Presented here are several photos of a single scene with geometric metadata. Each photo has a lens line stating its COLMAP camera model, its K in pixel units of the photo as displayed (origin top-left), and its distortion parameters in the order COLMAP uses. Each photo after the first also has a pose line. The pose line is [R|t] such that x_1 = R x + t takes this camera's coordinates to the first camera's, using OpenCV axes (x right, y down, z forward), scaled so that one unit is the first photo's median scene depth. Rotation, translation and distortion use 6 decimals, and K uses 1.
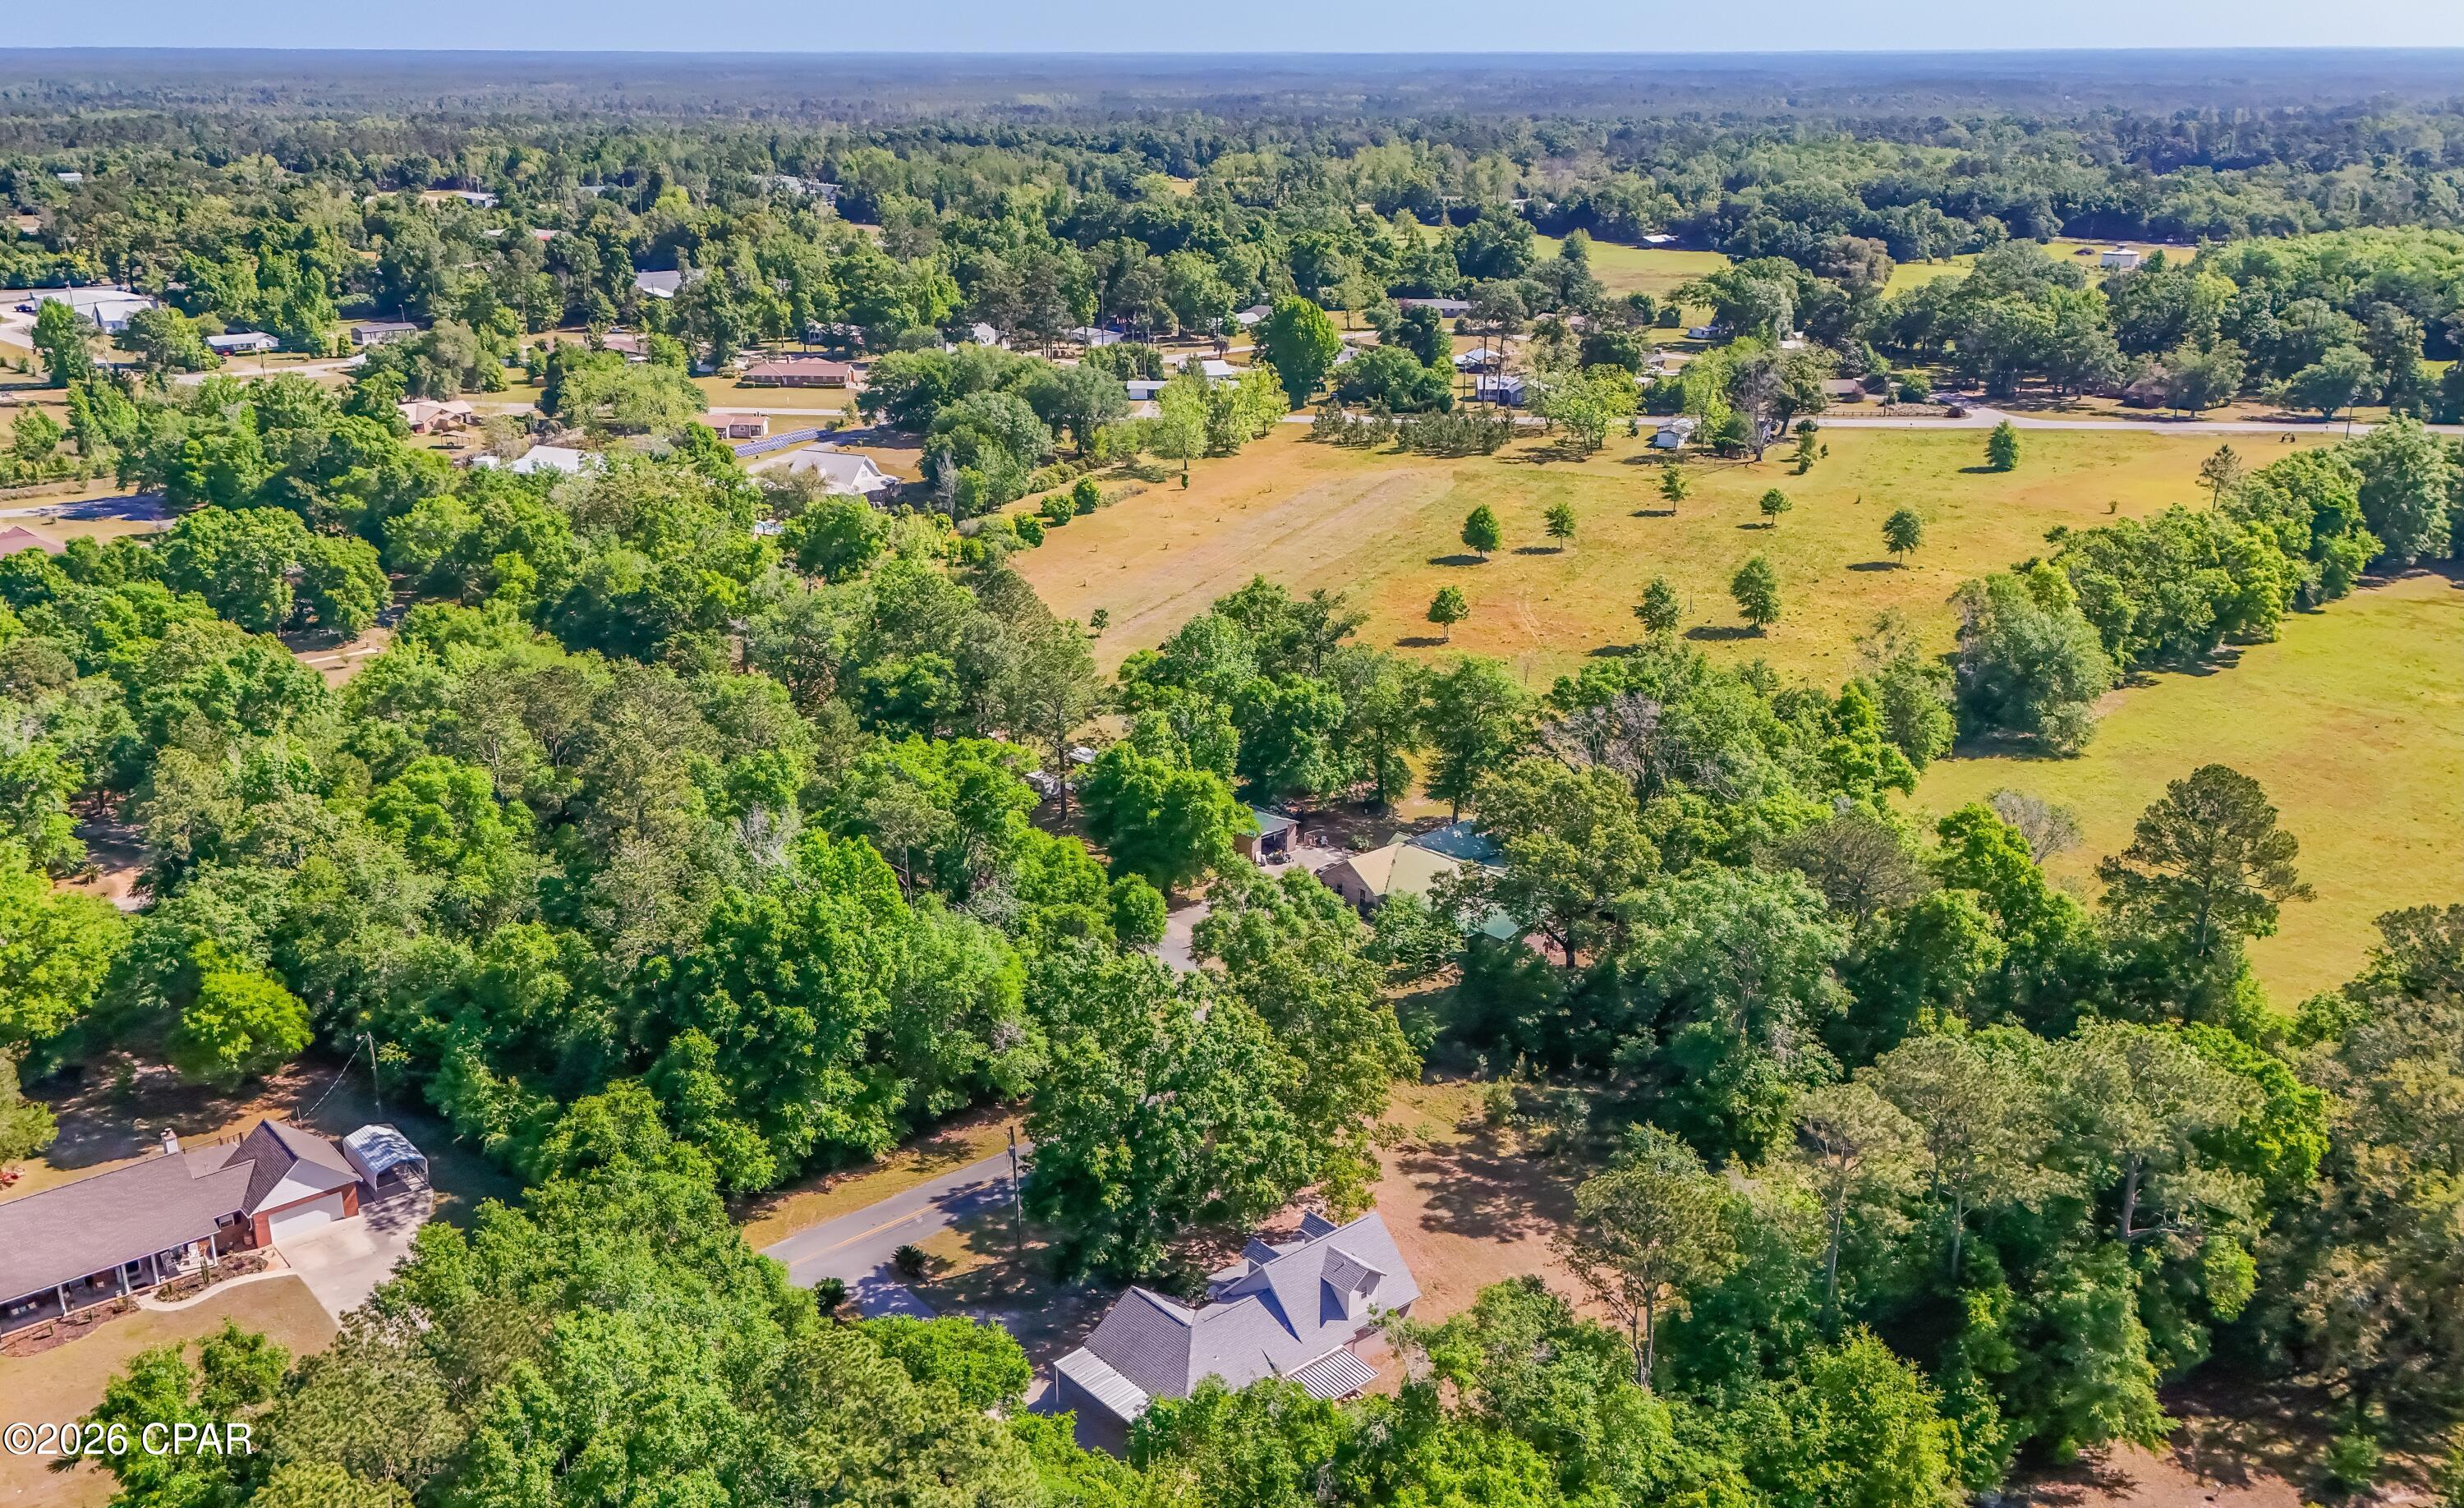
lens RADIAL K [[1960.3, 0, 1239.5], [0, 1960.3, 752.8], [0, 0, 1]] dist [0.008547, -0.007663]
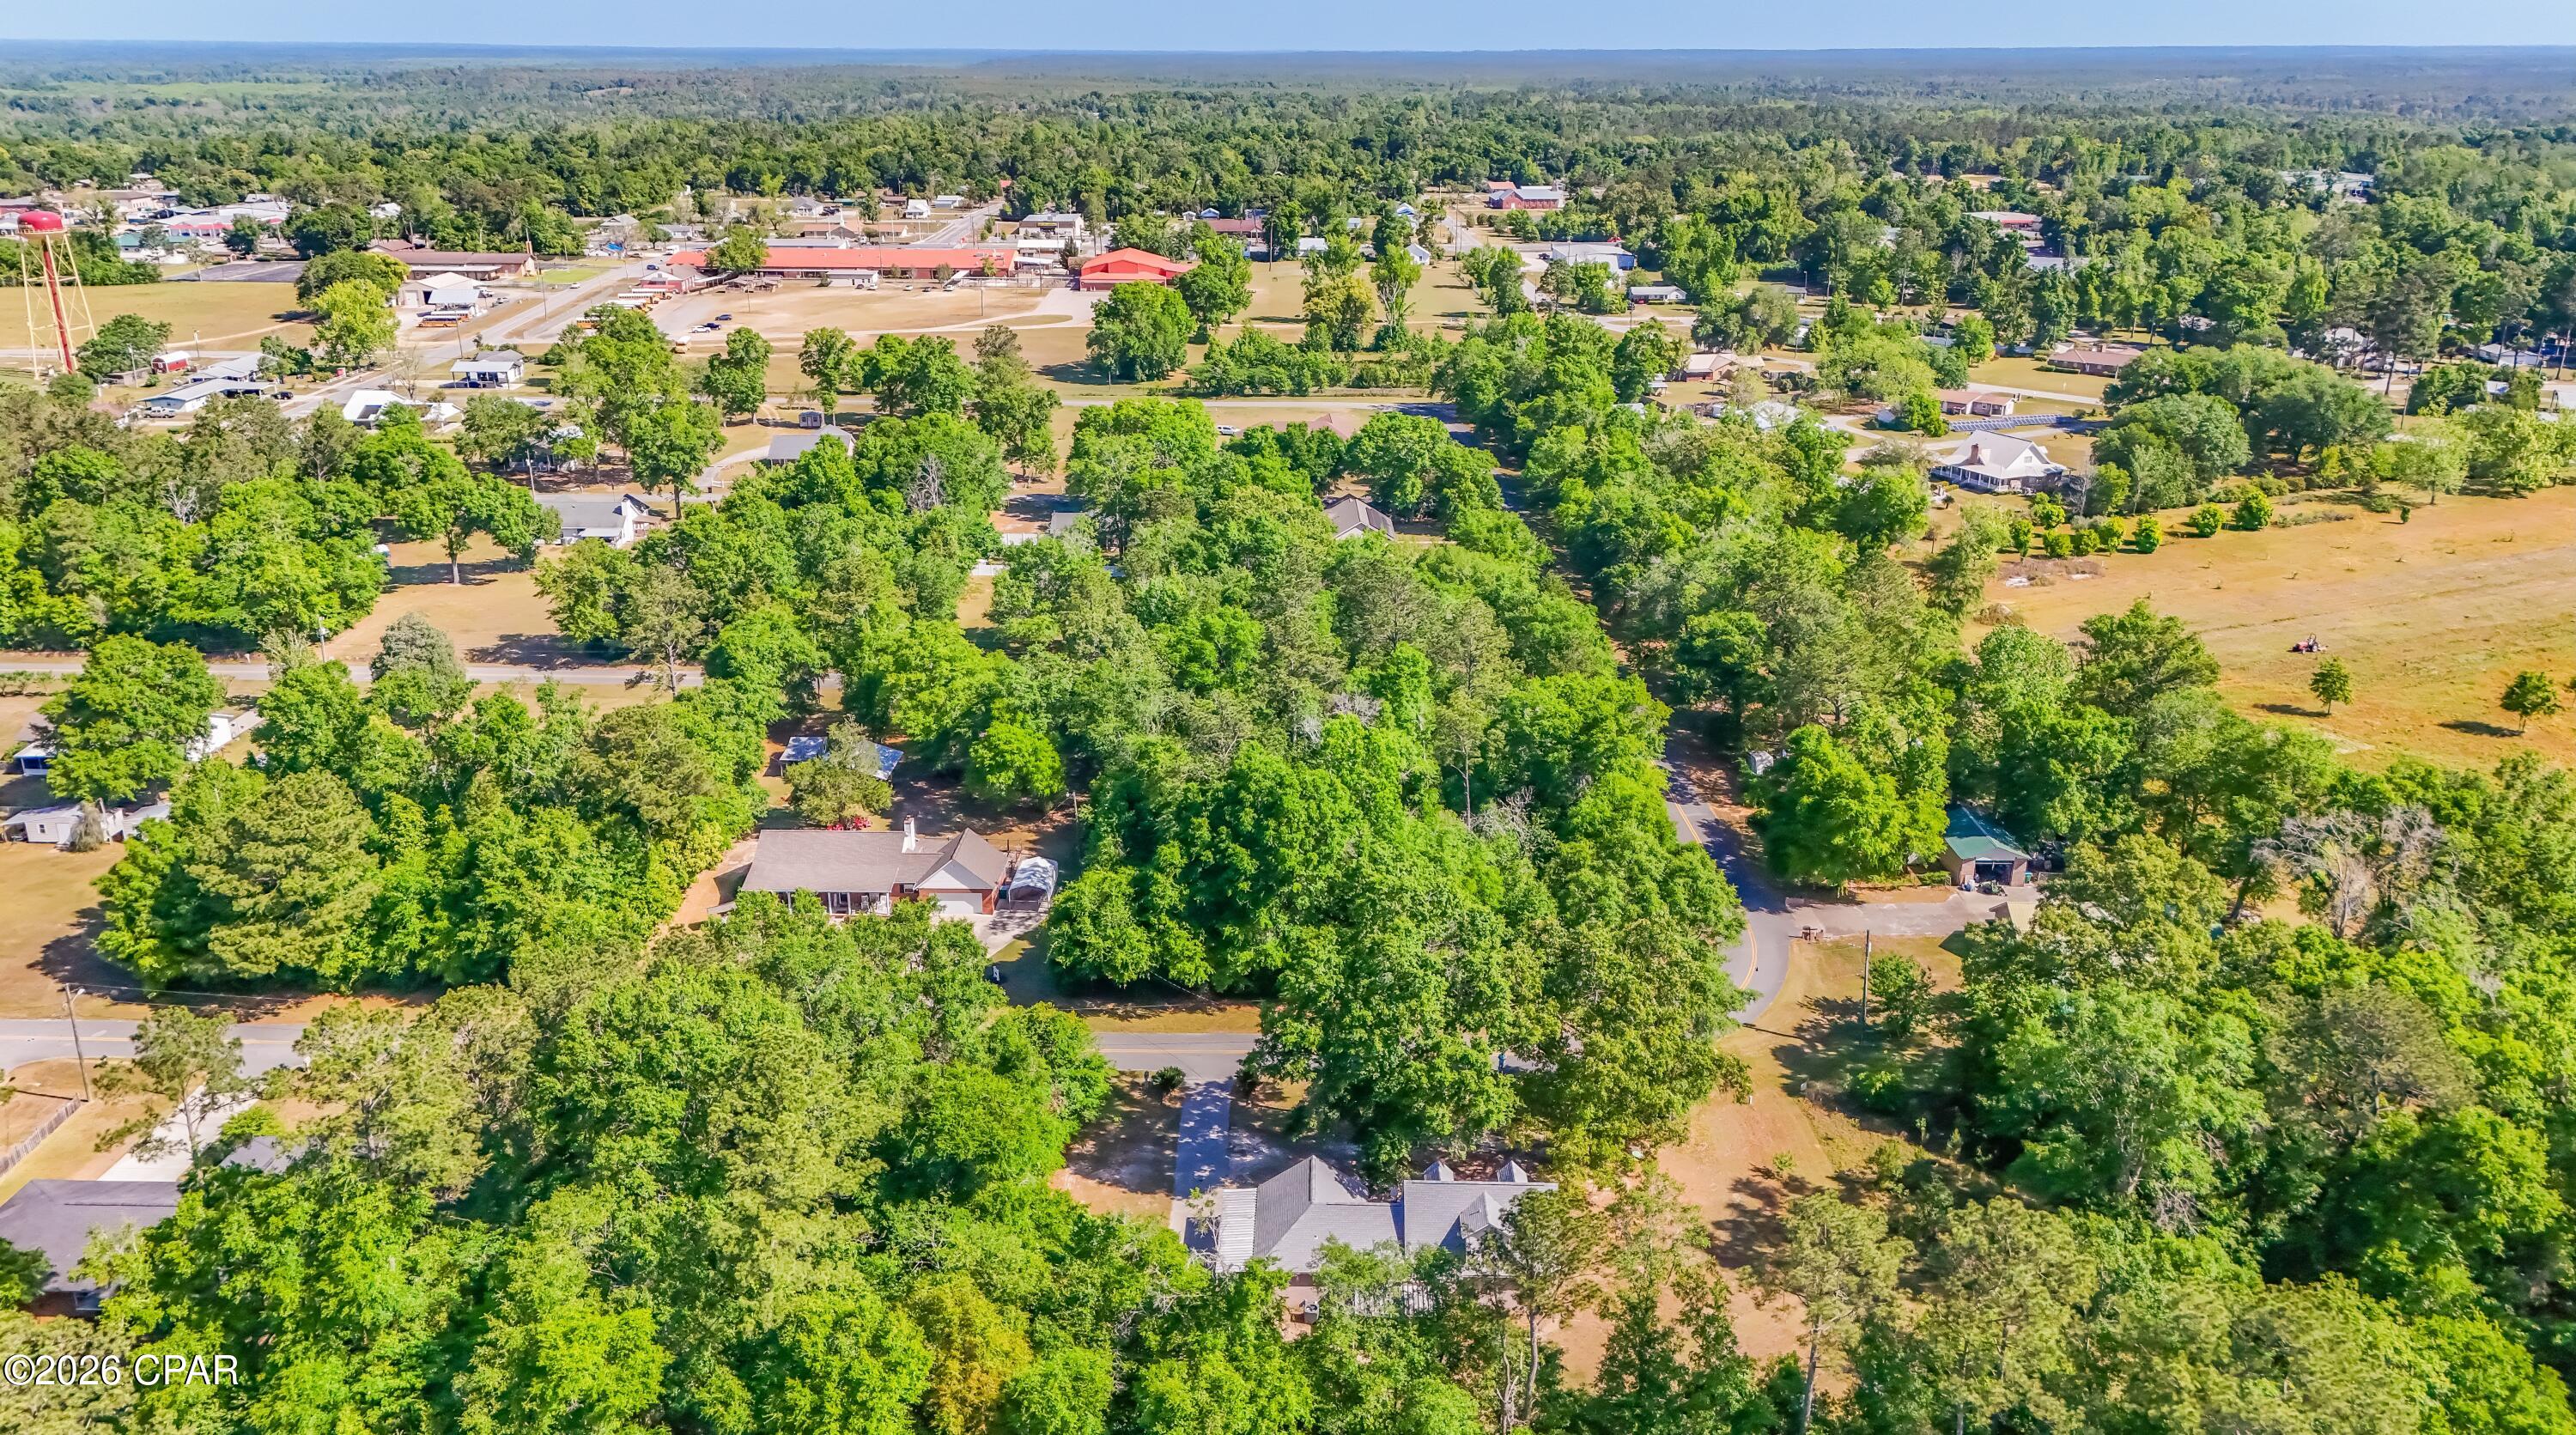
lens RADIAL K [[1820.3, 0, 1278.3], [0, 1820.3, 716.9], [0, 0, 1]] dist [-0.002382, -0.018045]
pose [[0.739664, 0.217543, -0.636845, 0.209843], [-0.210903, 0.973573, 0.087614, -0.021319], [0.639075, 0.069508, 0.765997, 0.073649]]
